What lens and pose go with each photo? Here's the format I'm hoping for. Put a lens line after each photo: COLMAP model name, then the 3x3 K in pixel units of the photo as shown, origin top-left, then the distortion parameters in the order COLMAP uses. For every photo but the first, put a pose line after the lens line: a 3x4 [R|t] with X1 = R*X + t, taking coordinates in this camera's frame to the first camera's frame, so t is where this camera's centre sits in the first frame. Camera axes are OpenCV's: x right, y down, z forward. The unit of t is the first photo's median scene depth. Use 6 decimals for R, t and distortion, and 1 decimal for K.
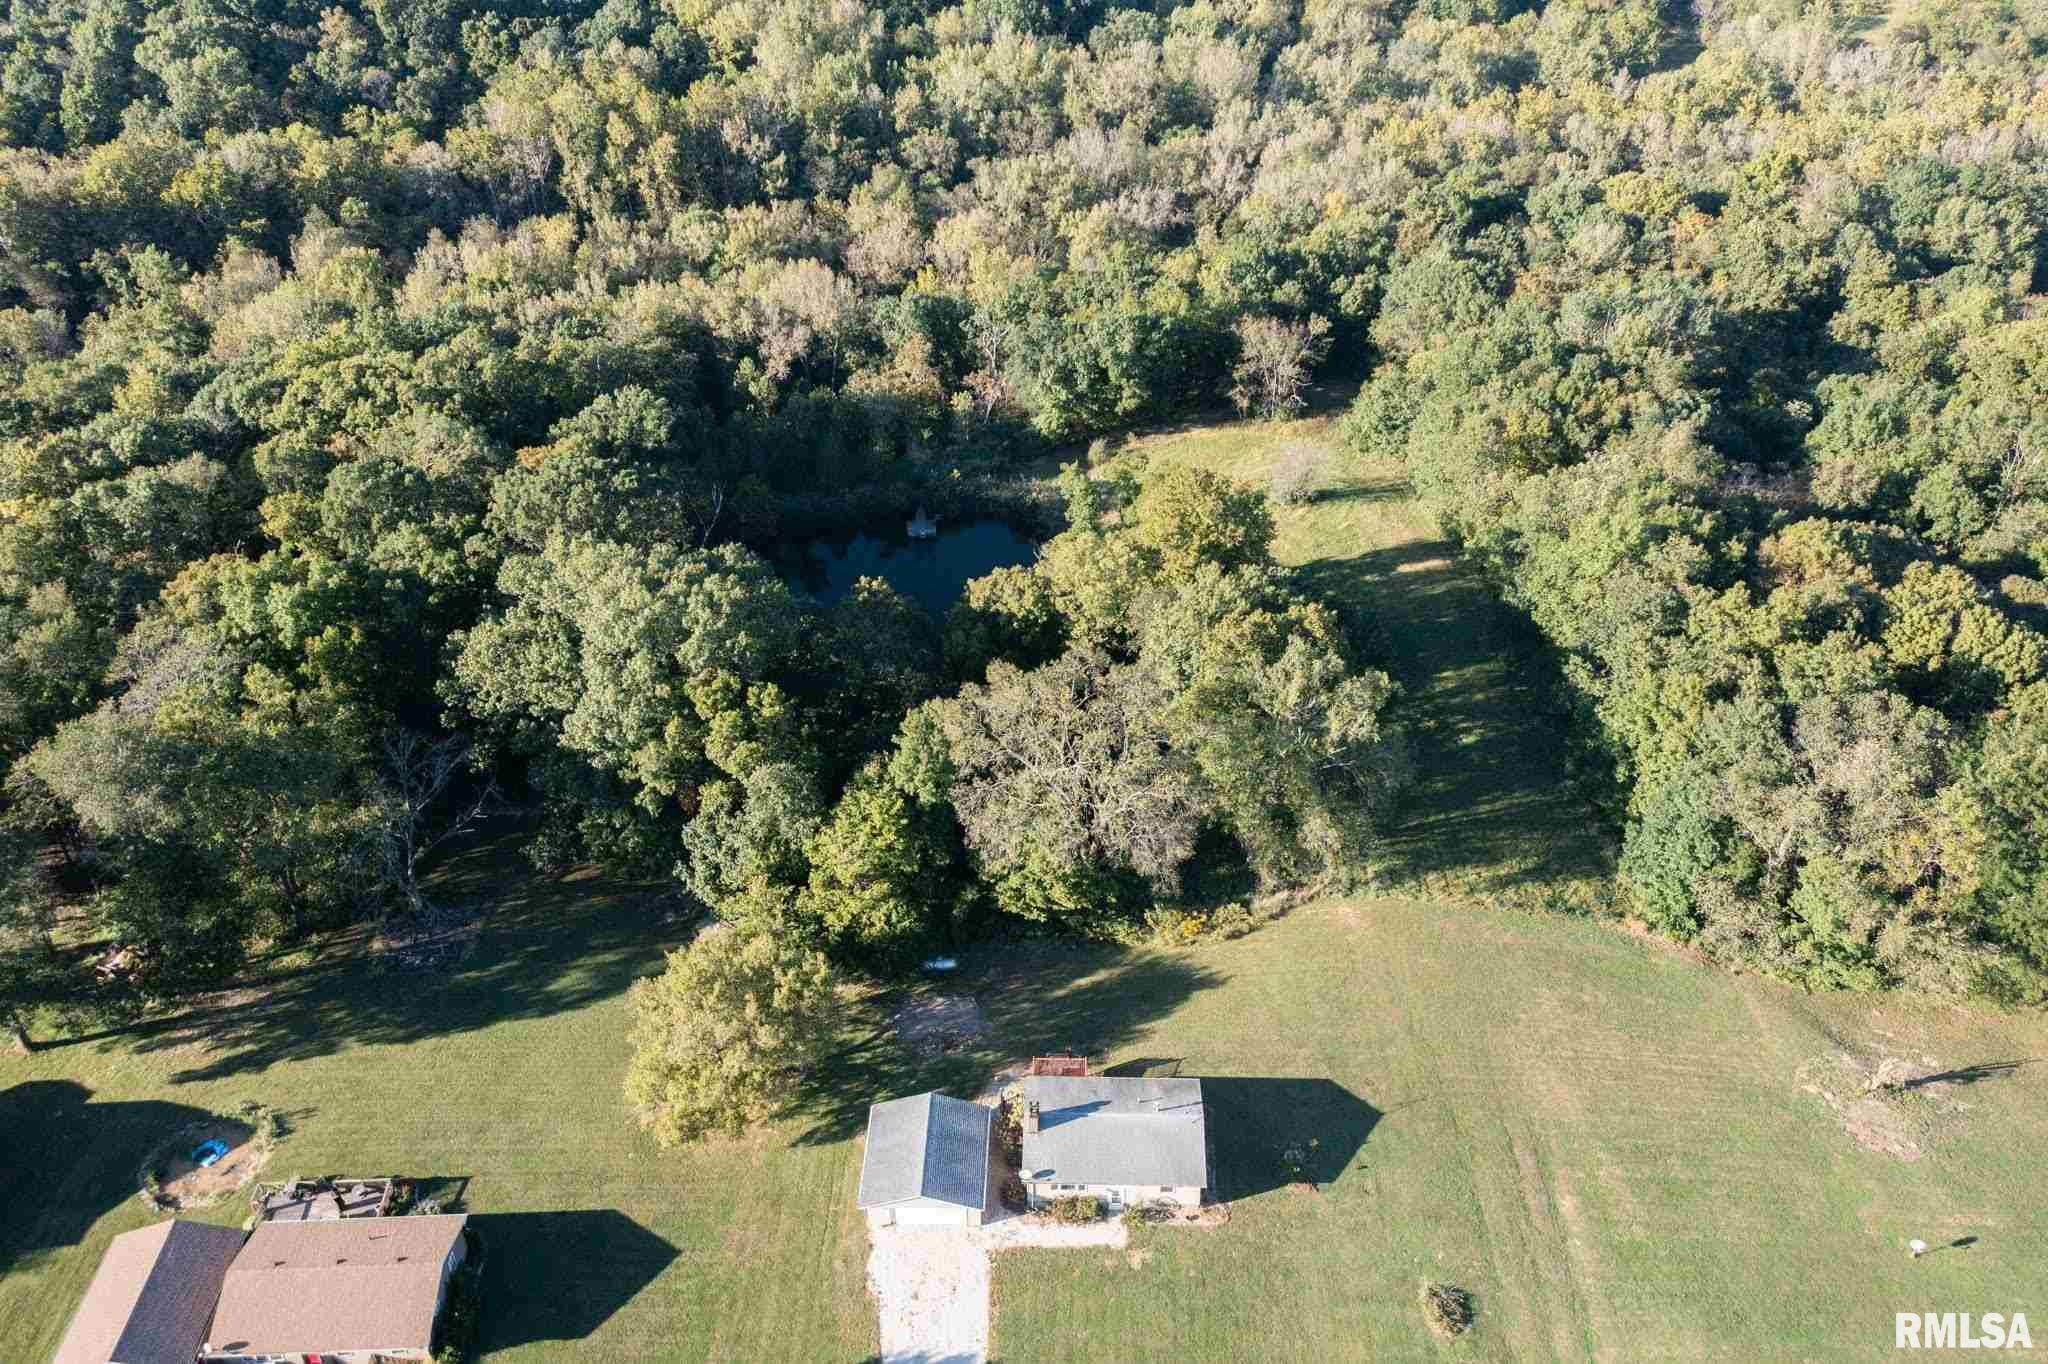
lens RADIAL K [[1604.0, 0, 1012.5], [0, 1604.0, 684.7], [0, 0, 1]] dist [-0.002083, 0.013039]
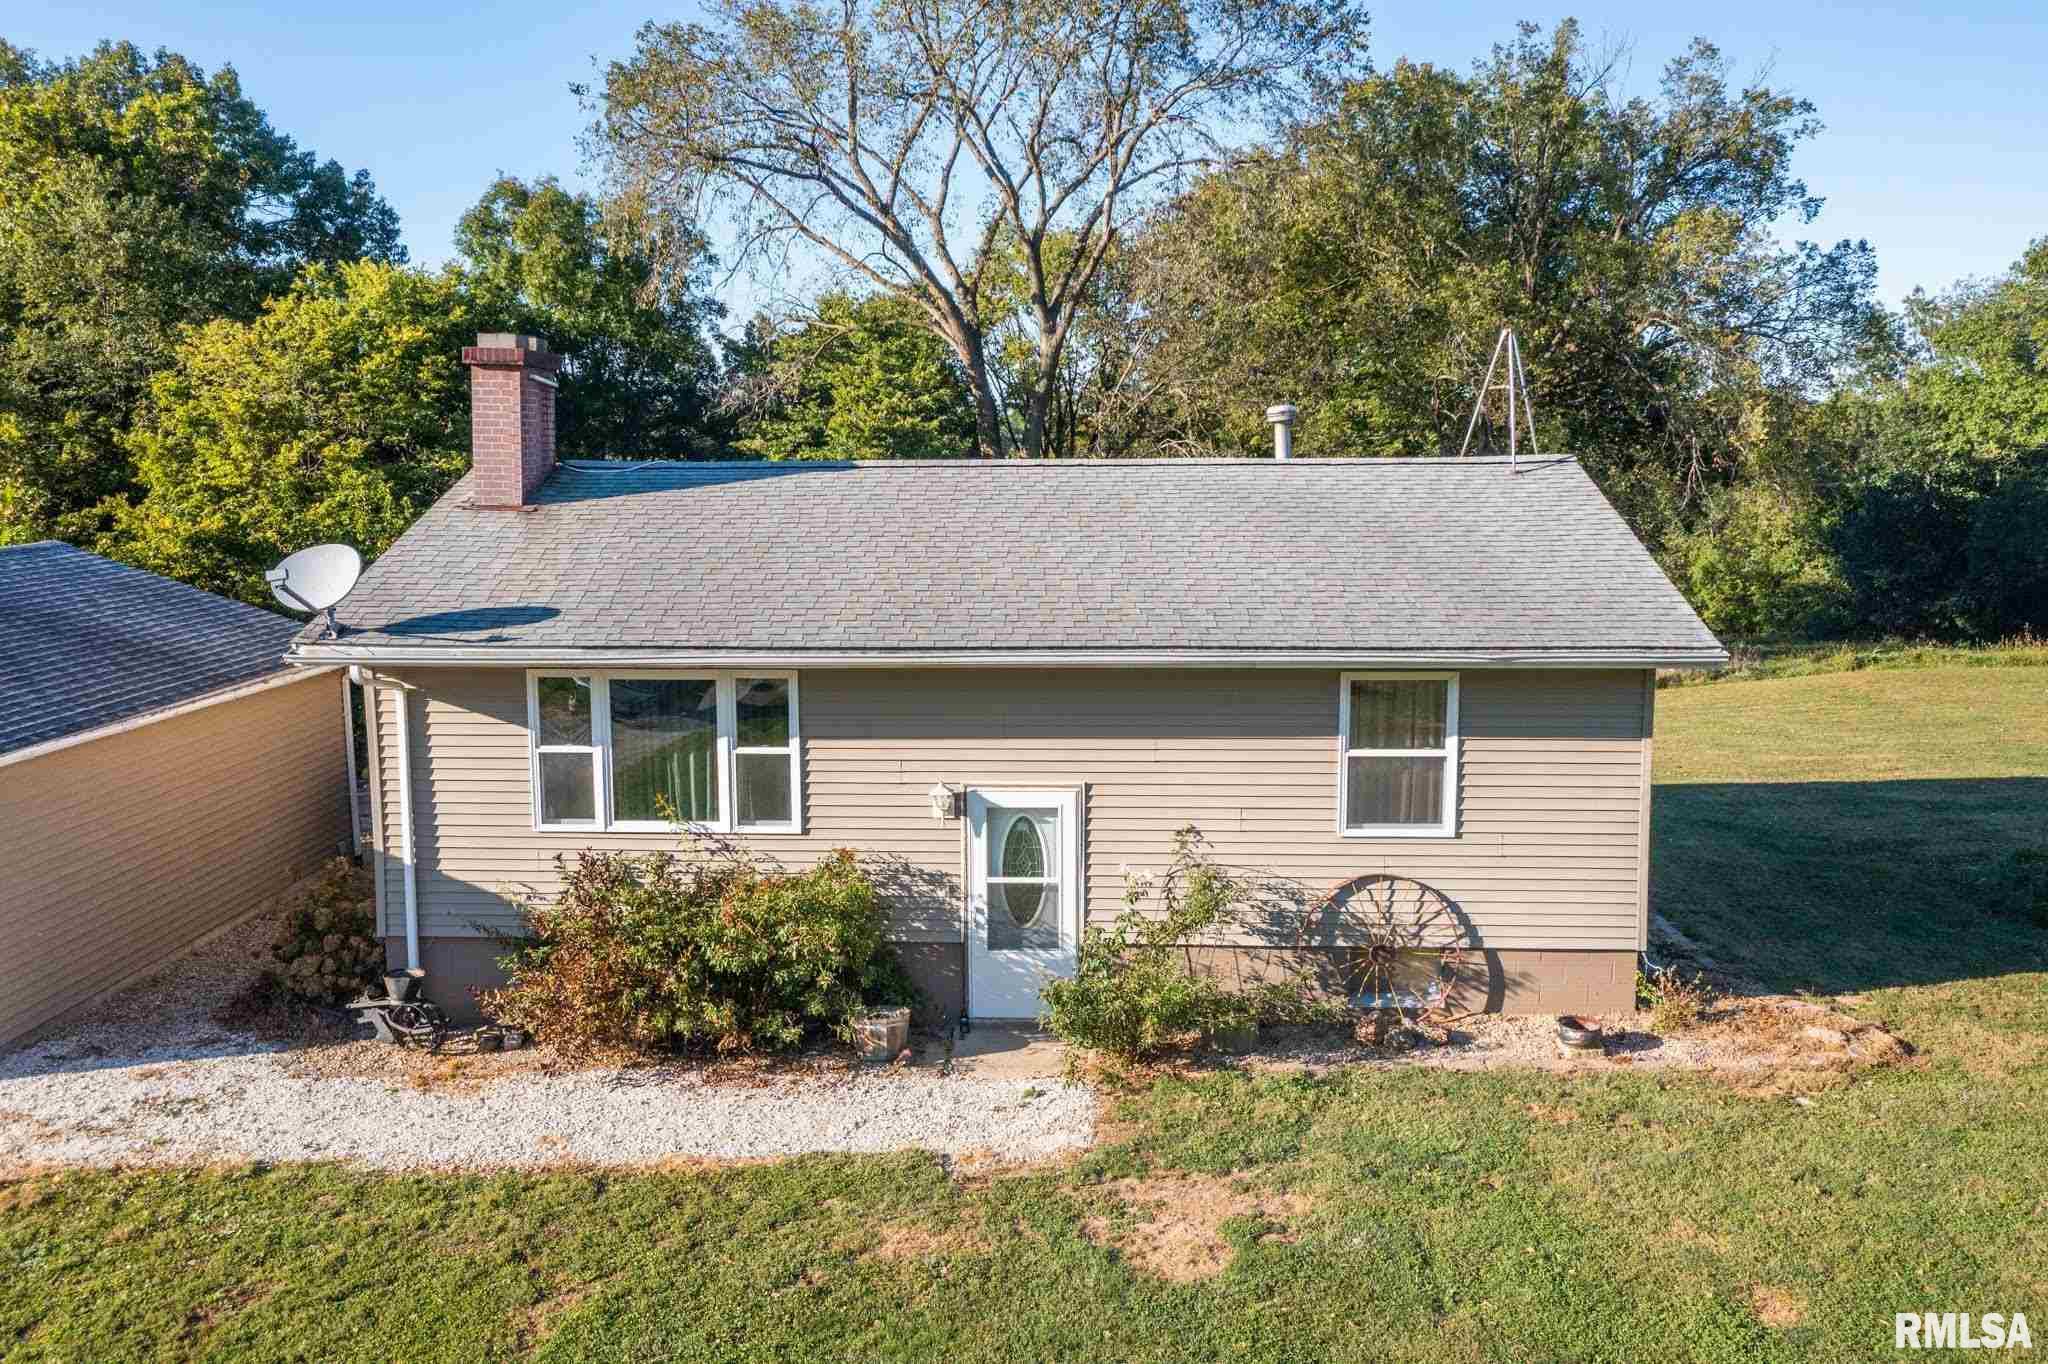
lens RADIAL K [[1604.0, 0, 1012.5], [0, 1604.0, 684.7], [0, 0, 1]] dist [-0.002083, 0.013039]
pose [[0.999865, 0.010941, -0.012251, 0.052645], [-0.015228, 0.897031, -0.441705, 0.292602], [0.006157, 0.441832, 0.897077, 0.700053]]
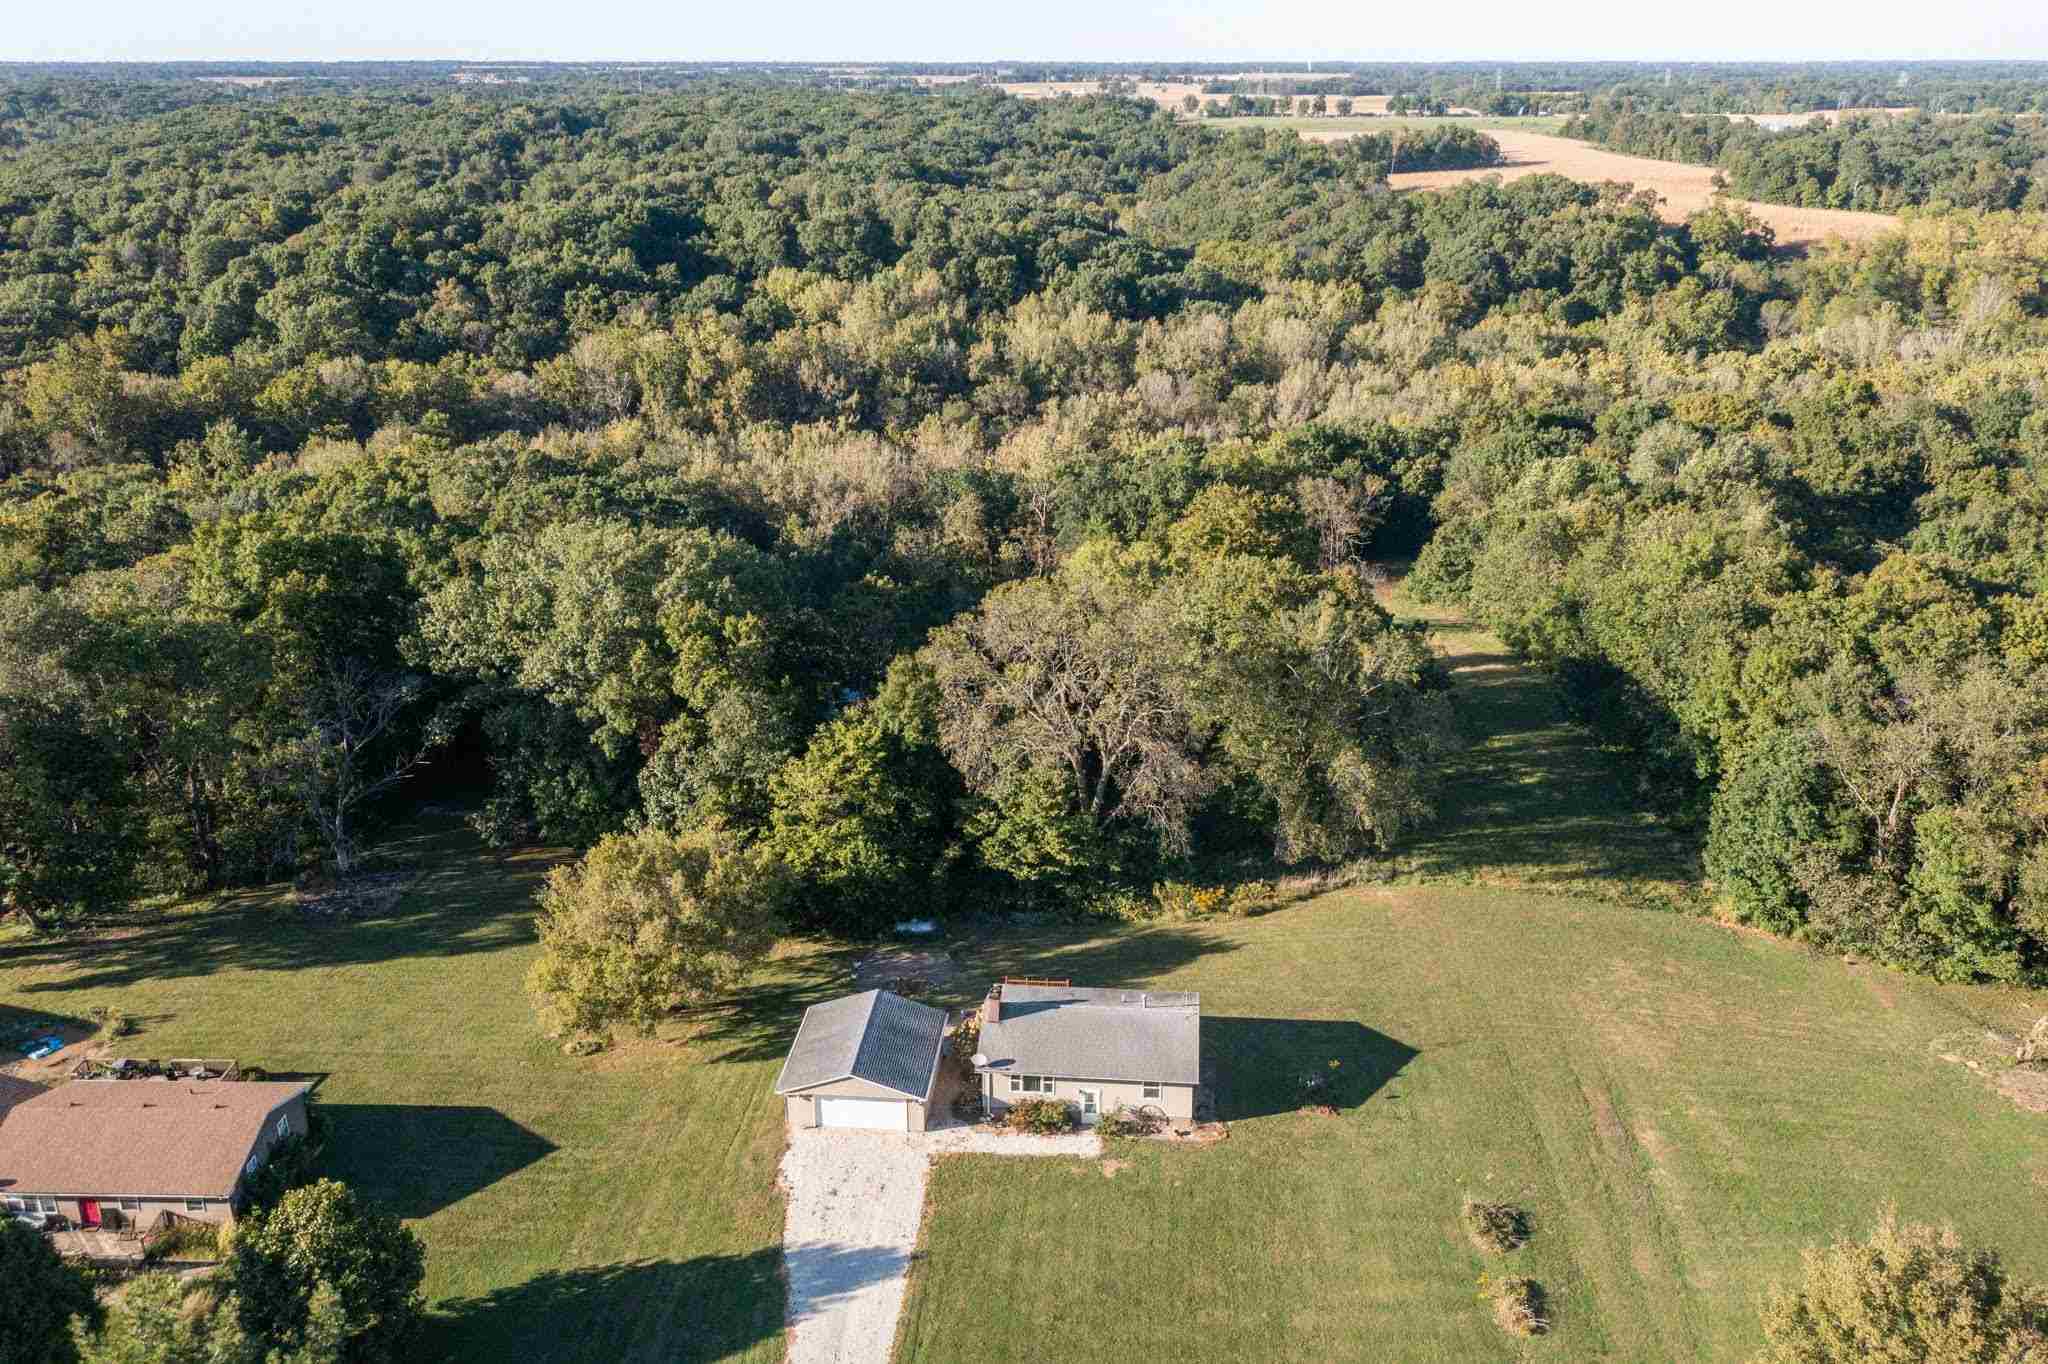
lens RADIAL K [[1632.5, 0, 1024.0], [0, 1632.5, 682.0], [0, 0, 1]] dist [0.003353, 0.000312]
pose [[0.998347, 0.032808, -0.047189, 0.050851], [-0.043122, 0.970395, -0.237641, 0.249269], [0.037995, 0.239283, 0.970206, 0.109381]]
